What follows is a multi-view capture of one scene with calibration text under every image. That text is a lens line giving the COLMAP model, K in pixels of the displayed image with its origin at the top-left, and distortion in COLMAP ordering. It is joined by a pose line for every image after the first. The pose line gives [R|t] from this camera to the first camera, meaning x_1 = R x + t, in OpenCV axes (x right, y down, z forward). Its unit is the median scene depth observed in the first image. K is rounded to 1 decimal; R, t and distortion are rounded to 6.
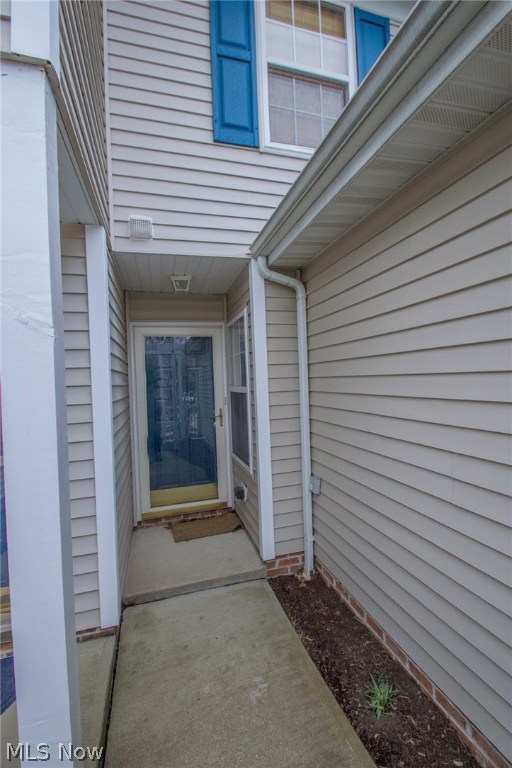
lens RADIAL K [[353.9, 0, 270.3], [0, 353.9, 379.1], [0, 0, 1]] dist [0.005373, -0.000795]
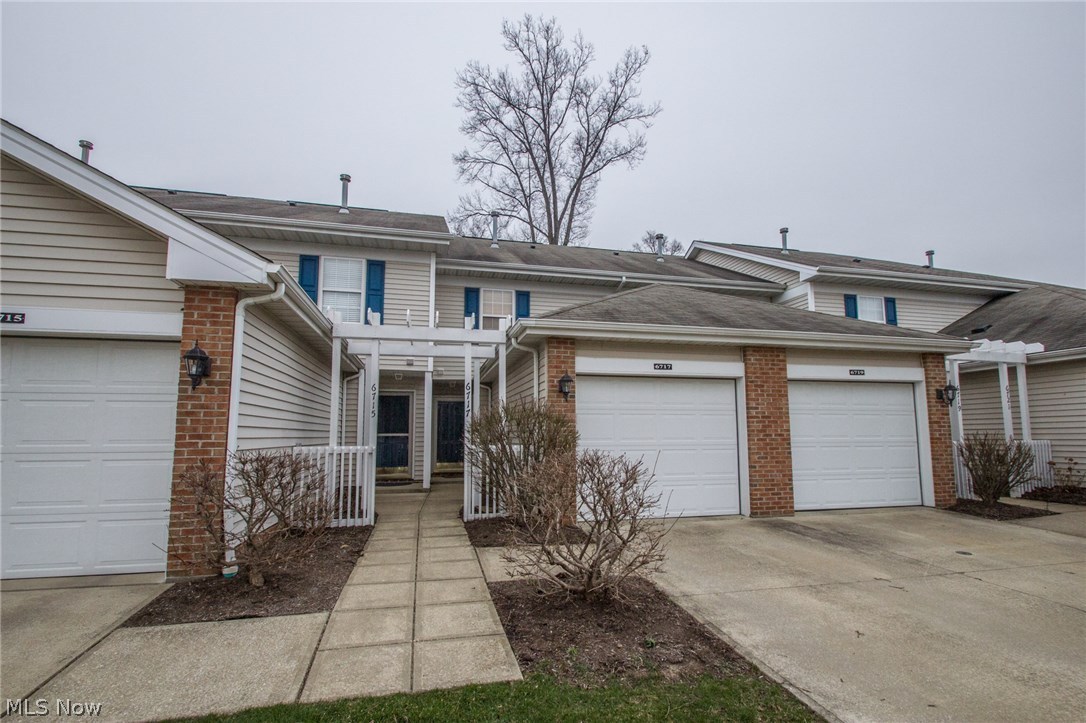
lens RADIAL K [[500.5, 0, 549.1], [0, 500.5, 382.4], [0, 0, 1]] dist [0.005373, -0.000795]
pose [[0.996877, 0.025041, -0.074894, 0.959927], [-0.032554, 0.994369, -0.100846, 0.111979], [0.071947, 0.102969, 0.992079, -3.418057]]
